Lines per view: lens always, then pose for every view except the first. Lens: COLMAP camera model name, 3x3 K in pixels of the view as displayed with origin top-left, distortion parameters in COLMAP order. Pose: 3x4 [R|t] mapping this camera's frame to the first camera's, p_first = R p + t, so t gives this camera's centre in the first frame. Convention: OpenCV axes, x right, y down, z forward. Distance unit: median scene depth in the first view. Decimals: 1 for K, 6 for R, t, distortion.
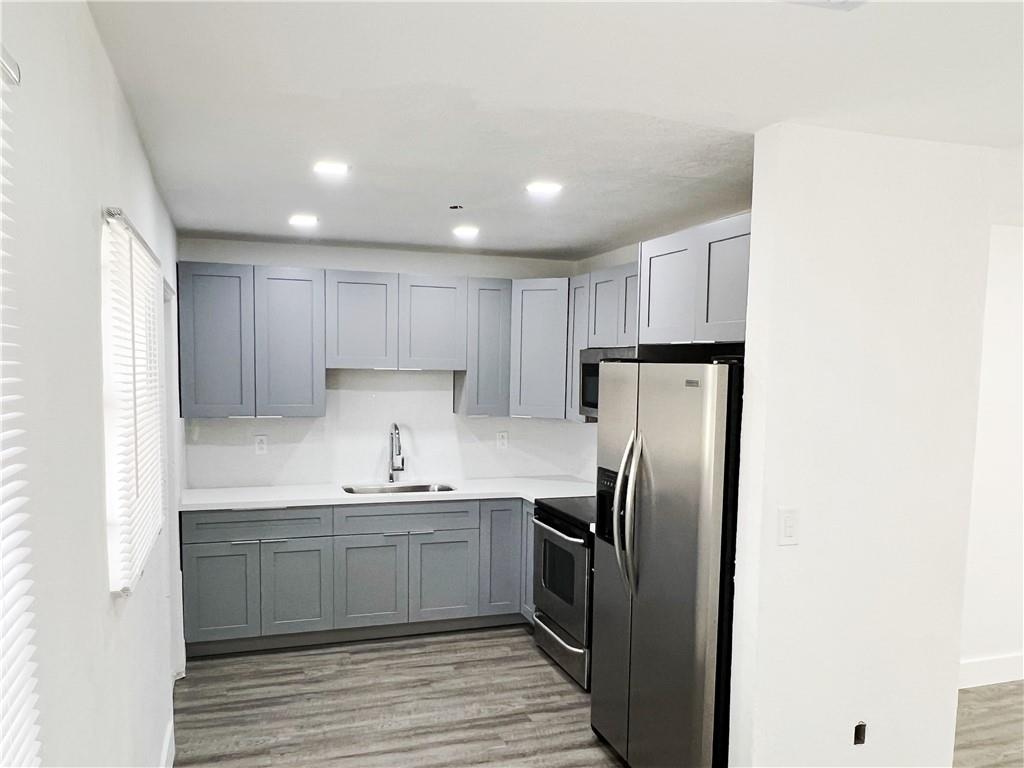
lens RADIAL K [[766.4, 0, 527.6], [0, 766.4, 443.5], [0, 0, 1]] dist [0.009924, -0.012084]
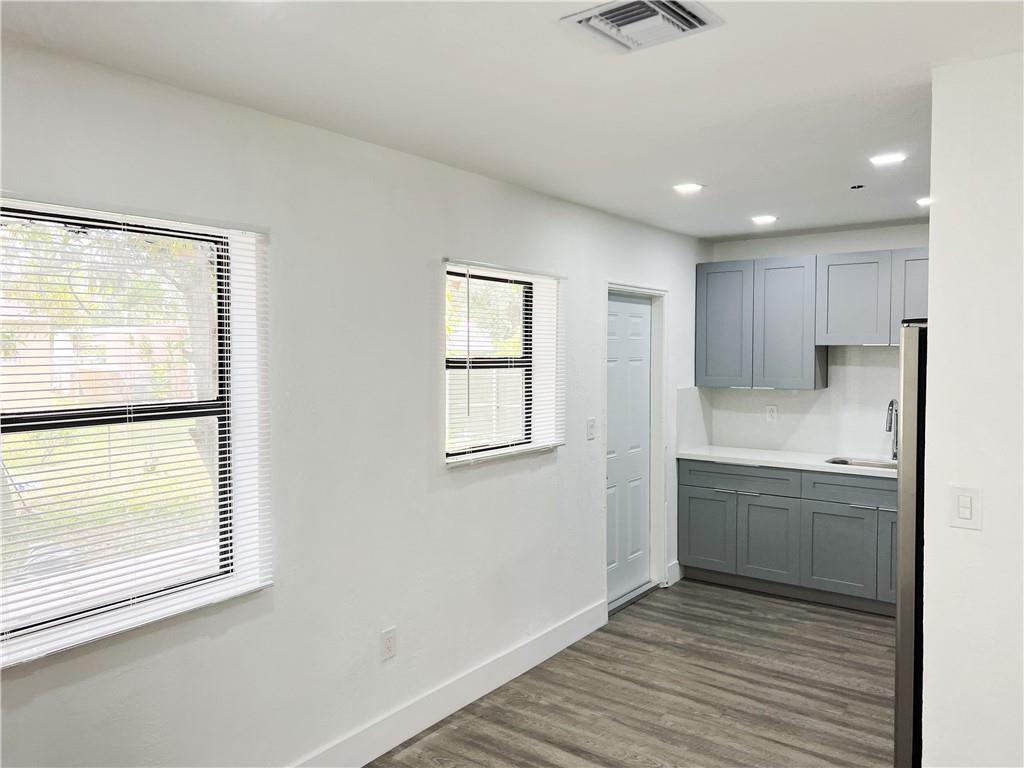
lens RADIAL K [[766.4, 0, 508.2], [0, 766.4, 379.7], [0, 0, 1]] dist [0.009924, -0.012084]
pose [[0.572838, 0.019278, -0.819442, 0.428626], [-0.070568, 0.997171, -0.025873, 0.010648], [0.816625, 0.072647, 0.572578, 0.026375]]
